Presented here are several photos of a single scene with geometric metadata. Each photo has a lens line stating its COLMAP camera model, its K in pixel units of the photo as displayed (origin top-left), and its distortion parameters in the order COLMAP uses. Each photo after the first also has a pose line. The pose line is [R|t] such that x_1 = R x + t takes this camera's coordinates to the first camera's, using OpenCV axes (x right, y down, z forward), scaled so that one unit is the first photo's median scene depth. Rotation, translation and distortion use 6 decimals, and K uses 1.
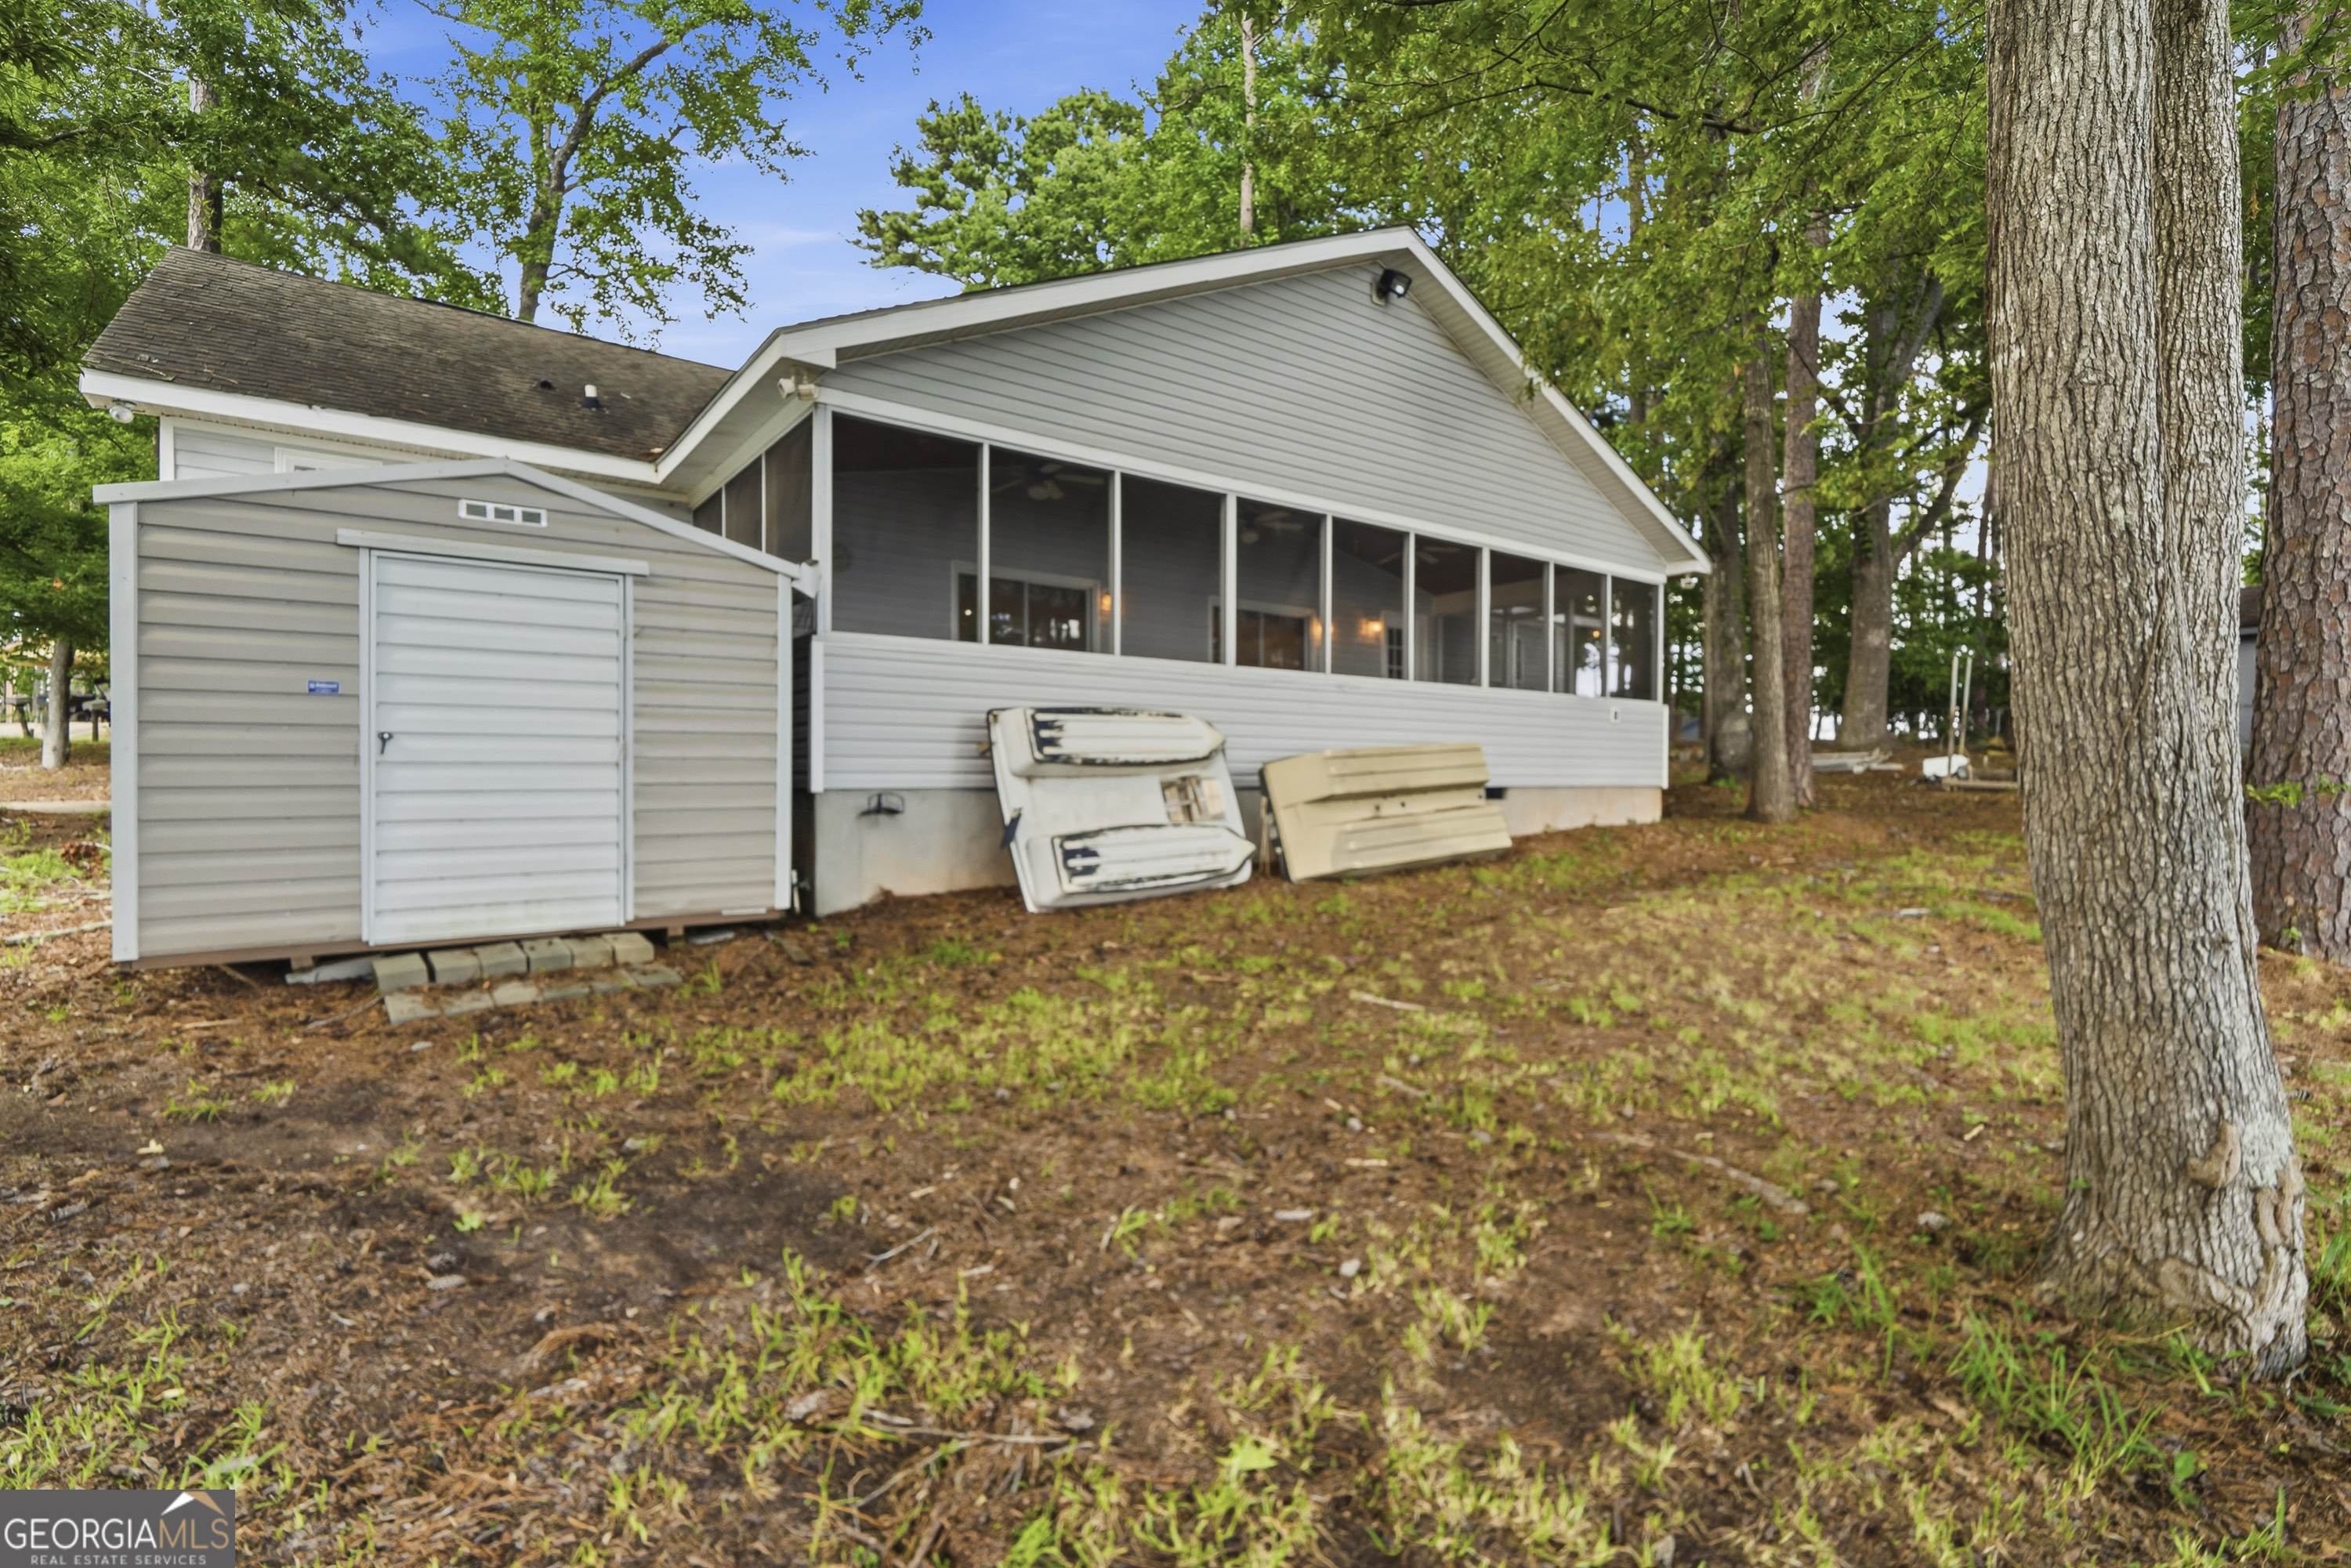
lens RADIAL K [[1071.7, 0, 1174.4], [0, 1071.7, 777.4], [0, 0, 1]] dist [-0.003946, 0.001162]
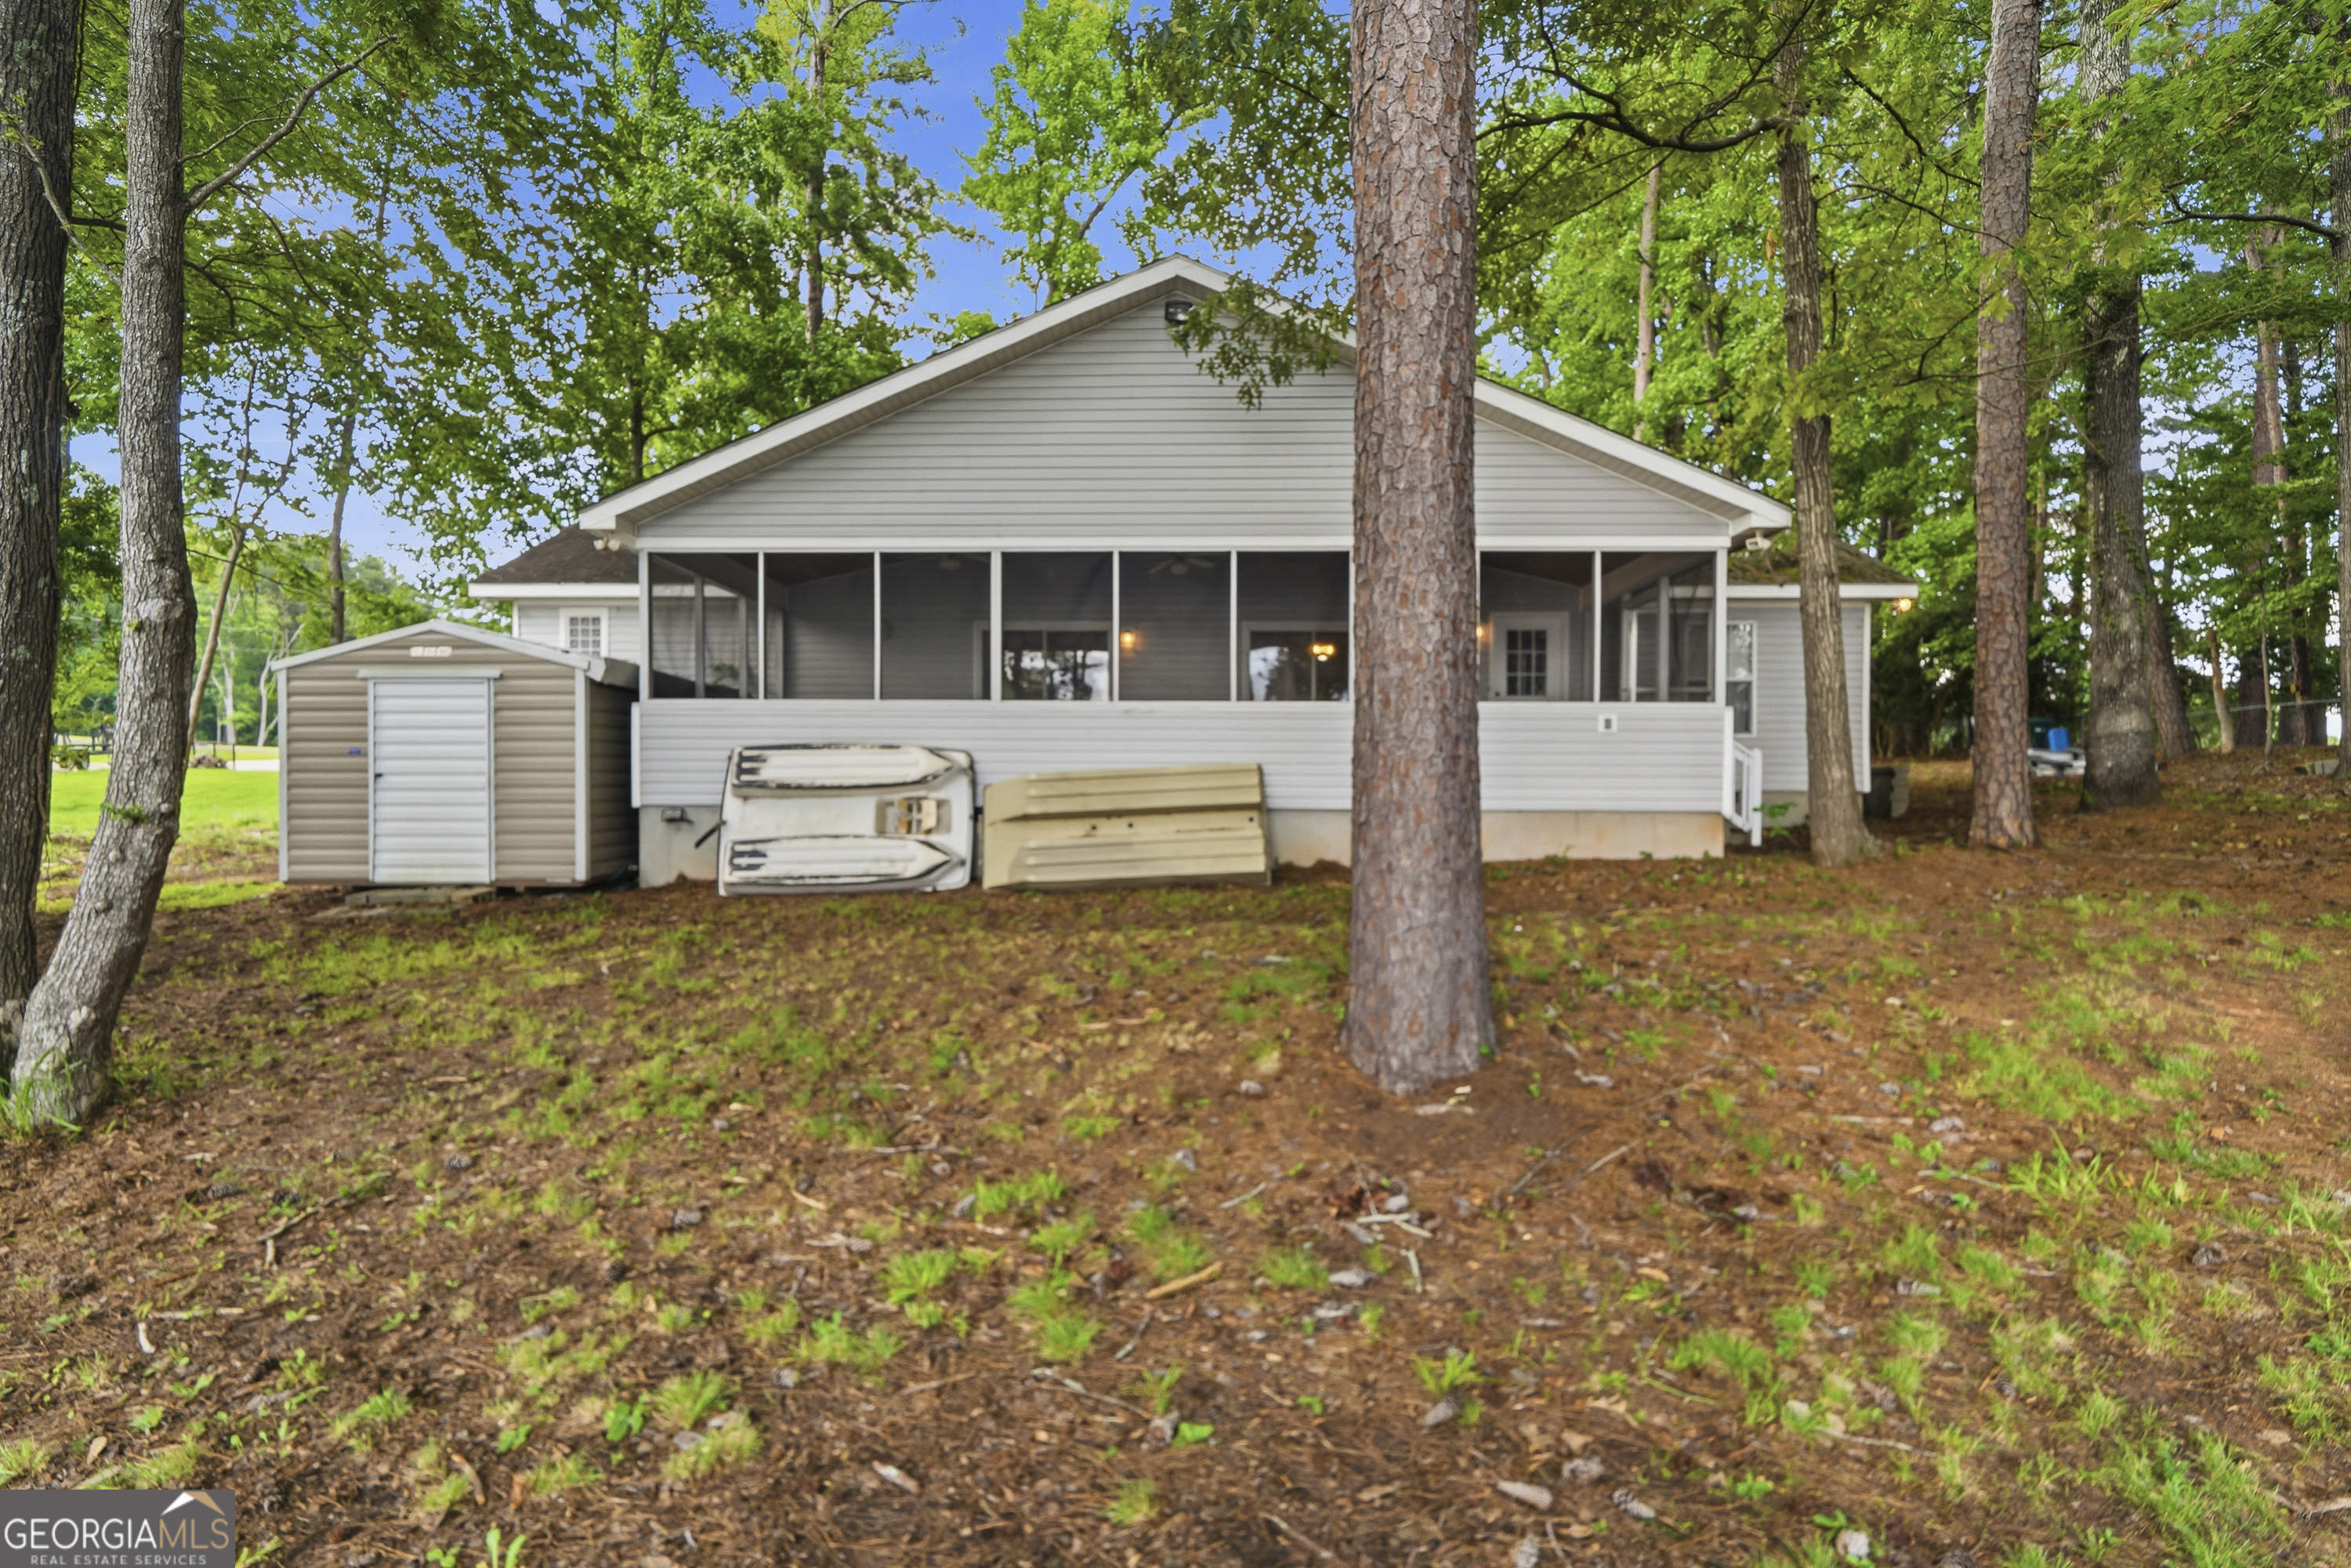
lens RADIAL K [[1071.7, 0, 1178.9], [0, 1071.7, 788.0], [0, 0, 1]] dist [-0.003946, 0.001162]
pose [[0.780978, -0.000055, -0.624558, 1.040927], [-0.003786, 0.999981, -0.004823, -0.006826], [0.624547, 0.006131, 0.780963, 0.257925]]
